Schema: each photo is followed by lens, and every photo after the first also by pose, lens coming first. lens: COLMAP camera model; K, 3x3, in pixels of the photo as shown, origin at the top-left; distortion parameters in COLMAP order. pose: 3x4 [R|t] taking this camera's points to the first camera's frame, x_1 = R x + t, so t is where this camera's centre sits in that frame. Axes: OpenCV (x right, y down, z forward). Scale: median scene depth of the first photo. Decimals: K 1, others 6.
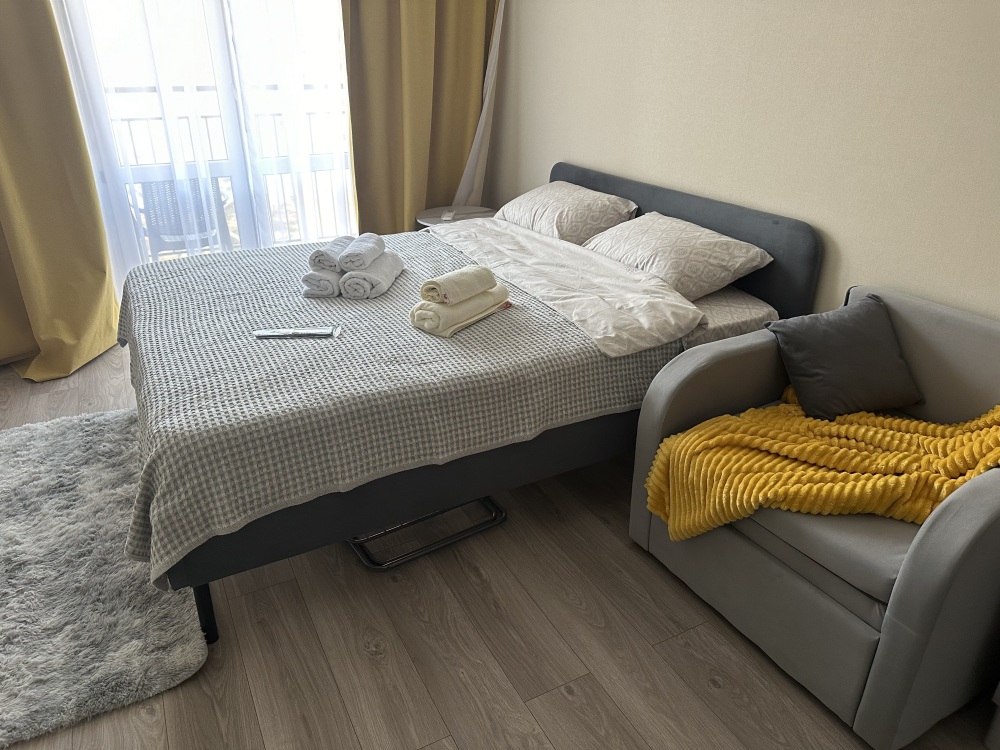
lens RADIAL K [[703.8, 0, 499.7], [0, 703.8, 347.2], [0, 0, 1]] dist [0.208812, -0.295254]
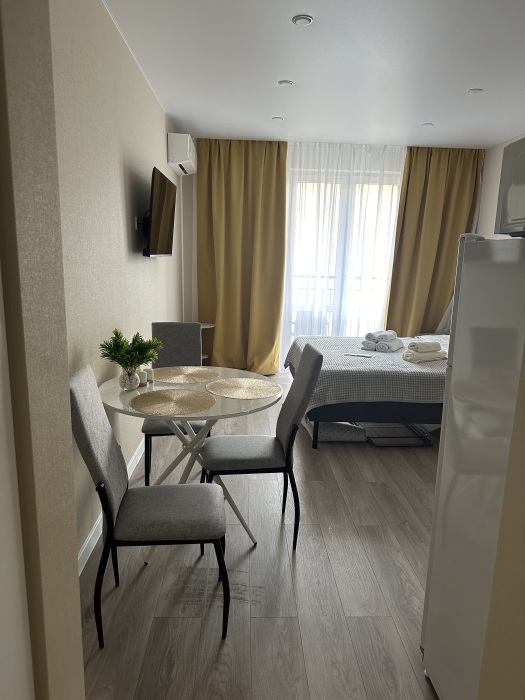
lens RADIAL K [[490.8, 0, 262.5], [0, 490.8, 350.0], [0, 0, 1]] dist [0.032316, -0.173978]
pose [[0.899316, 0.105563, -0.424367, 0.168094], [-0.192746, 0.966764, -0.167979, 0.330014], [0.392530, 0.232861, 0.889773, -0.764046]]
